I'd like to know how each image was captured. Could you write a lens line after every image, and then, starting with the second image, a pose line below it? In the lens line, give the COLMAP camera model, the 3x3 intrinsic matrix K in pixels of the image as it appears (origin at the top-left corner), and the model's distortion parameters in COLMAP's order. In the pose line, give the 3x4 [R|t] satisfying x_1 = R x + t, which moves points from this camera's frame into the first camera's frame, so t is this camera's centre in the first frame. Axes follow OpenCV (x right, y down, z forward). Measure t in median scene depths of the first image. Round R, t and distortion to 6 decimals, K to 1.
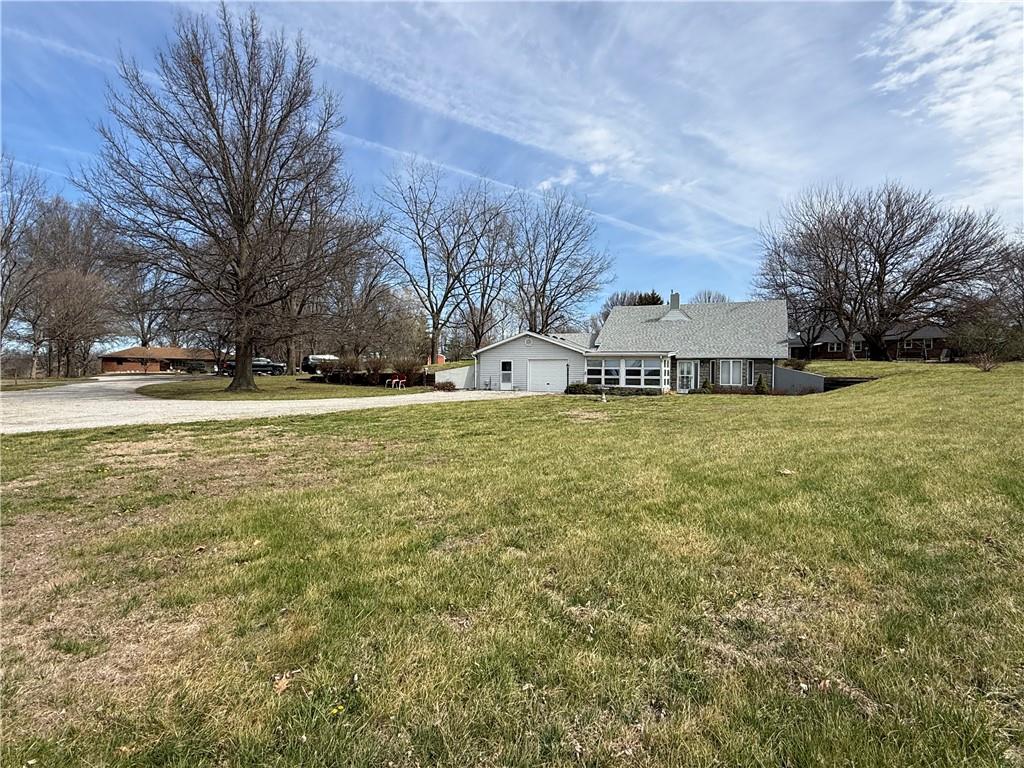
lens RADIAL K [[542.8, 0, 515.7], [0, 542.8, 383.1], [0, 0, 1]] dist [-0.001655, 0.000374]
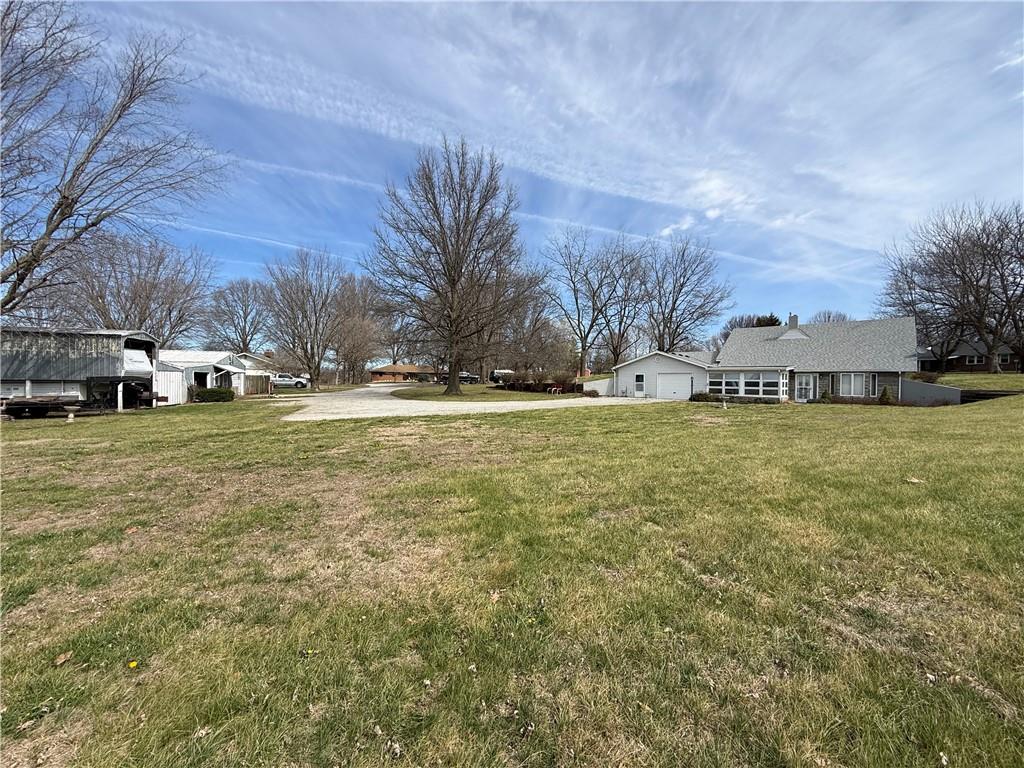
lens RADIAL K [[408.1, 0, 512.0], [0, 408.1, 384.0], [0, 0, 1]] dist [-0.000288, -0.000255]
pose [[0.950075, 0.006435, -0.311955, -0.003796], [-0.011017, 0.999856, -0.012928, -0.003134], [0.311827, 0.015719, 0.950009, -0.009292]]
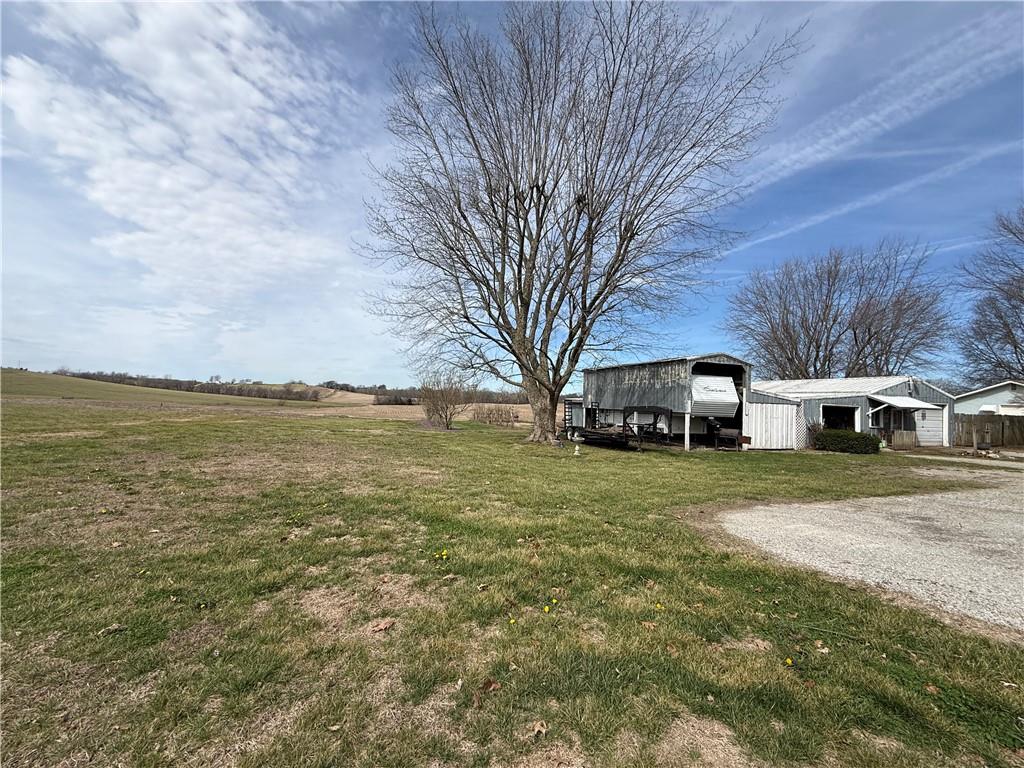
lens RADIAL K [[406.2, 0, 510.8], [0, 406.2, 434.1], [0, 0, 1]] dist [0.006090, 0.000028]
pose [[-0.293891, 0.061500, -0.953858, -0.278043], [-0.058306, 0.994916, 0.082112, -0.017480], [0.954059, 0.079748, -0.288812, 0.477858]]
